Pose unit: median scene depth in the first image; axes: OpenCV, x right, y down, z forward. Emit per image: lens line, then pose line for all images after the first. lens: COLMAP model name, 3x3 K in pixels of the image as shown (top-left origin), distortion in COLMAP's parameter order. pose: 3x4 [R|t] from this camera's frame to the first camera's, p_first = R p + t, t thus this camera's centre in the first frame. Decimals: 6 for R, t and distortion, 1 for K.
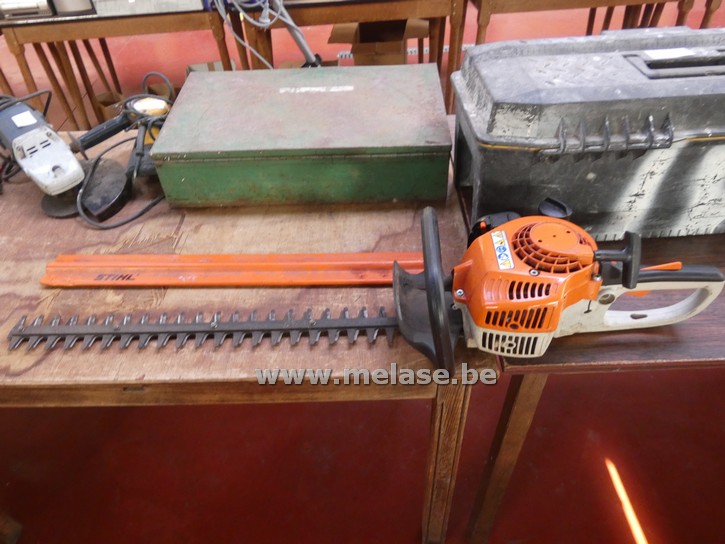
lens RADIAL K [[502.2, 0, 360.6], [0, 502.2, 272.8], [0, 0, 1]] dist [0.009983, -0.010669]
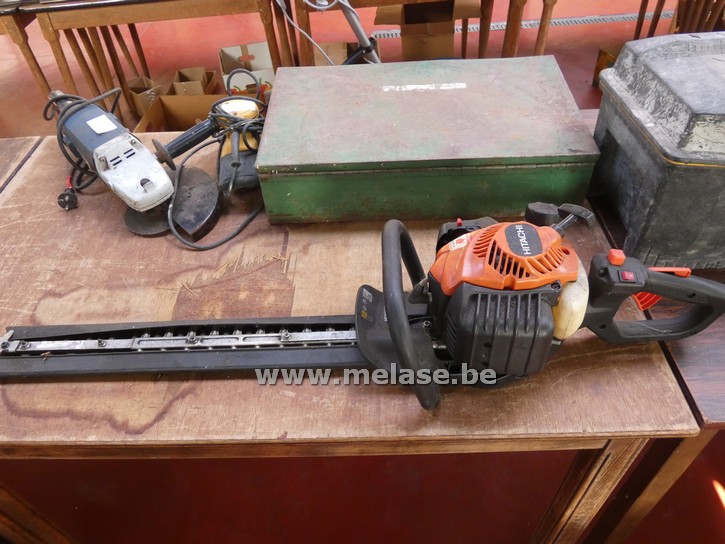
lens RADIAL K [[502.2, 0, 364.8], [0, 502.2, 271.6], [0, 0, 1]] dist [0.009983, -0.010669]
pose [[0.999969, -0.007536, -0.002403, -0.211190], [0.007626, 0.999166, 0.040111, -0.080091], [0.002099, -0.040128, 0.999192, 0.101830]]
